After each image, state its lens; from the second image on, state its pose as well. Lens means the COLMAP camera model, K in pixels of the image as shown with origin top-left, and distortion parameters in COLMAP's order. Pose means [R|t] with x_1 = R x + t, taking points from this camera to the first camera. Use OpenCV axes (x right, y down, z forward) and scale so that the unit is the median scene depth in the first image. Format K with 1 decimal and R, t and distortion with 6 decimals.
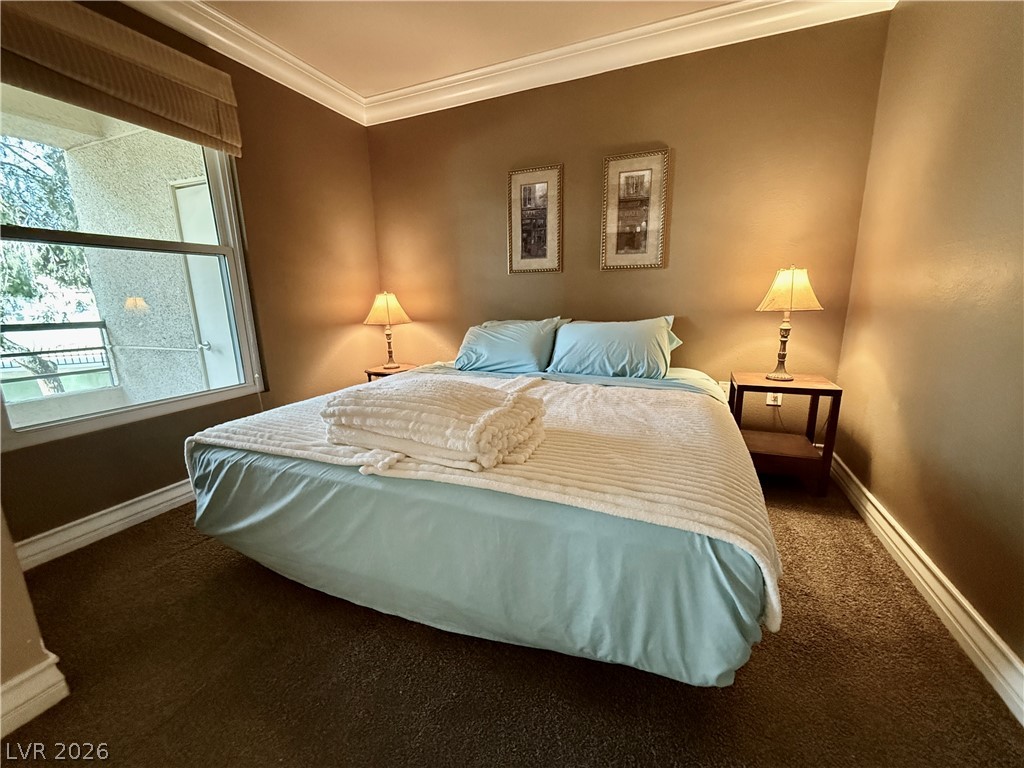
lens RADIAL K [[408.6, 0, 515.0], [0, 408.6, 384.3], [0, 0, 1]] dist [-0.001773, 0.000106]
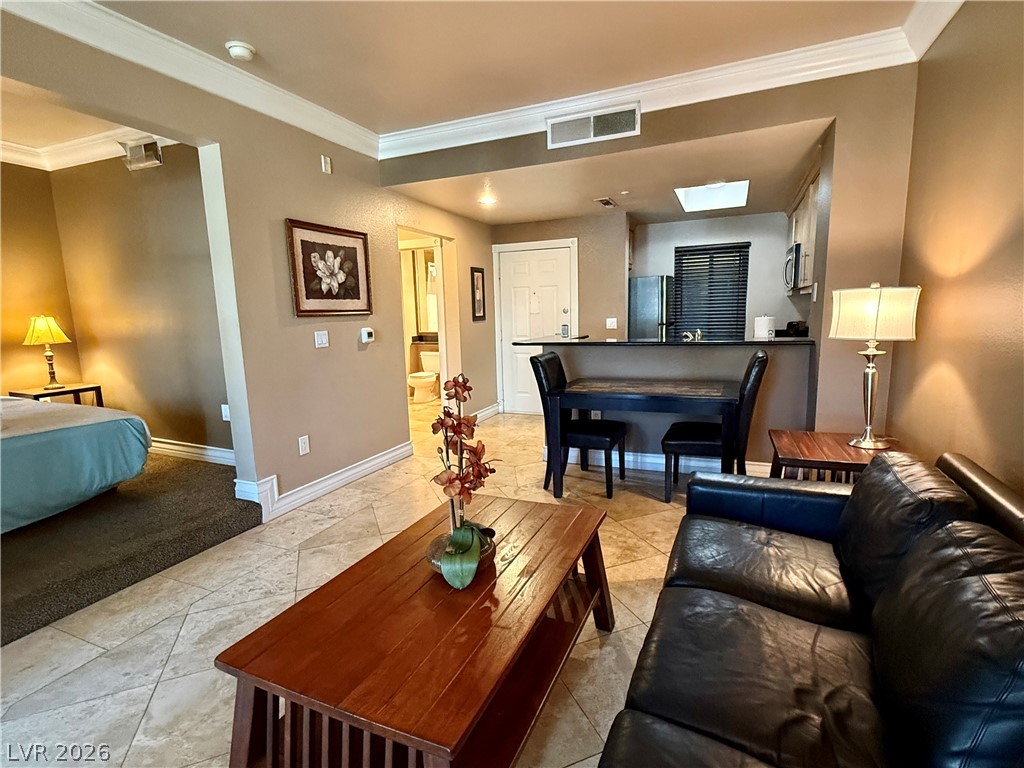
lens RADIAL K [[501.6, 0, 515.3], [0, 501.6, 388.8], [0, 0, 1]] dist [0.005406, 0.000623]
pose [[0.016295, -0.140487, 0.989948, -1.129711], [0.225288, 0.965136, 0.133257, 0.119860], [-0.974156, 0.220852, 0.047377, -0.723618]]
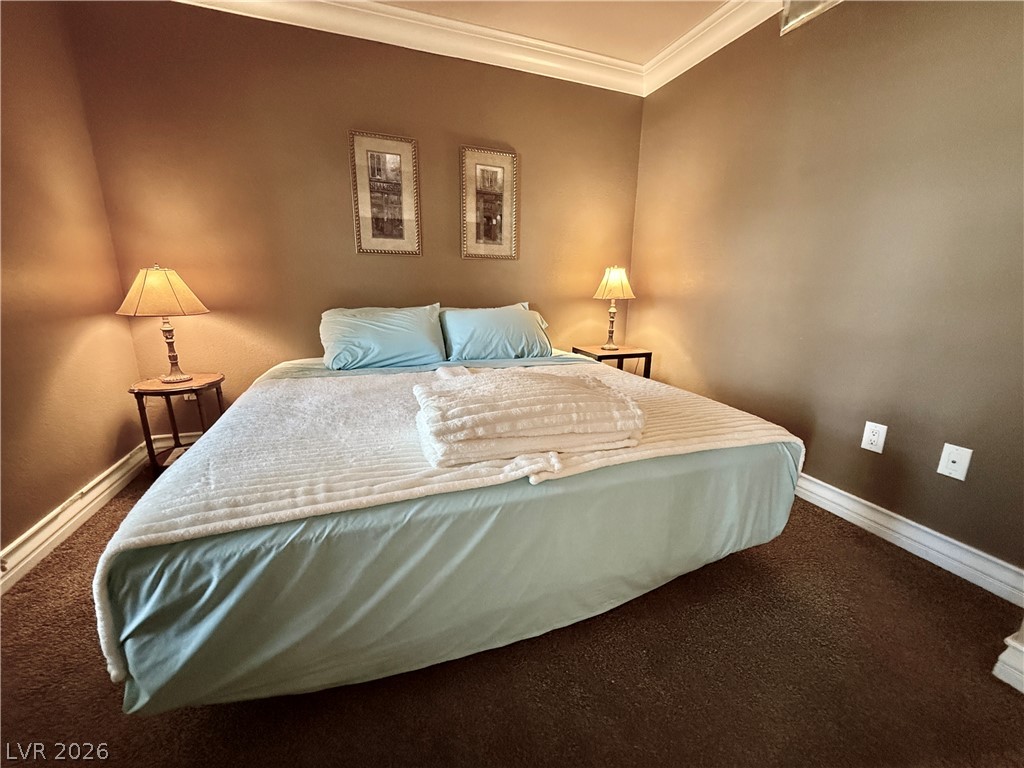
lens RADIAL K [[408.6, 0, 508.7], [0, 408.6, 386.8], [0, 0, 1]] dist [-0.001773, 0.000106]
pose [[0.733388, -0.135813, 0.666106, -0.508069], [0.112961, 0.990565, 0.077597, -0.030965], [-0.670360, 0.018336, 0.741810, 0.205460]]
